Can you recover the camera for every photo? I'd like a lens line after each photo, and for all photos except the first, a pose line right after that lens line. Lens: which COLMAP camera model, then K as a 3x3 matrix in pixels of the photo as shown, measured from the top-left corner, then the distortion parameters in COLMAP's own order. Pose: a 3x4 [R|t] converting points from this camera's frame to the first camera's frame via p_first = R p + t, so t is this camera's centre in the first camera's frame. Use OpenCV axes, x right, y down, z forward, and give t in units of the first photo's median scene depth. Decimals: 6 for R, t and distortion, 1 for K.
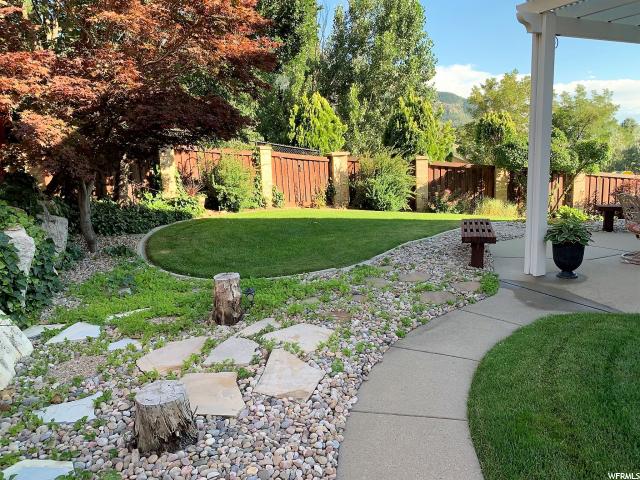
lens RADIAL K [[487.8, 0, 320.0], [0, 487.8, 240.0], [0, 0, 1]] dist [0.009886, 0.003010]
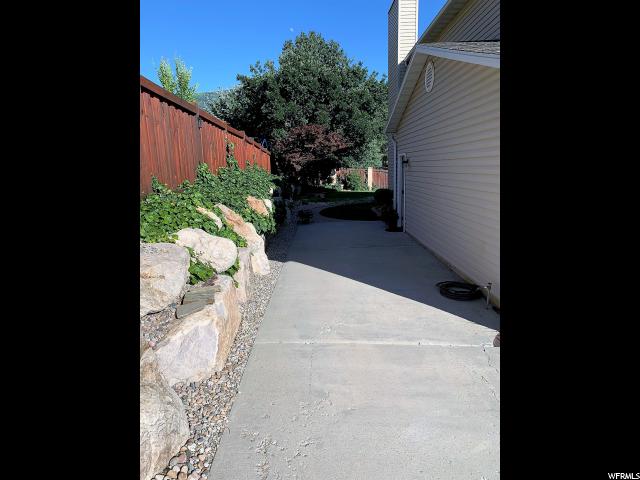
lens RADIAL K [[487.8, 0, 320.0], [0, 487.8, 240.0], [0, 0, 1]] dist [0.009886, 0.003010]
pose [[0.860154, 0.076021, -0.504338, 1.238115], [-0.075098, 0.996929, 0.022191, 0.205544], [0.504476, 0.018787, 0.863221, -1.769358]]
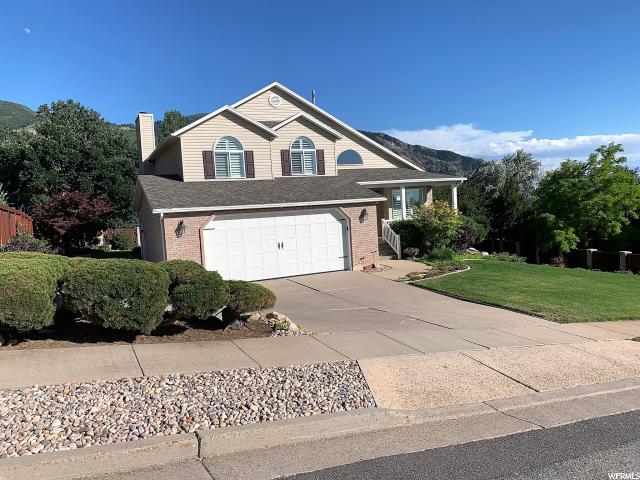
lens RADIAL K [[487.8, 0, 320.0], [0, 487.8, 240.0], [0, 0, 1]] dist [0.009886, 0.003010]
pose [[0.995989, -0.022113, -0.086704, 1.369838], [0.012904, 0.994349, -0.105373, 0.226315], [0.088544, 0.103831, 0.990646, -1.994660]]
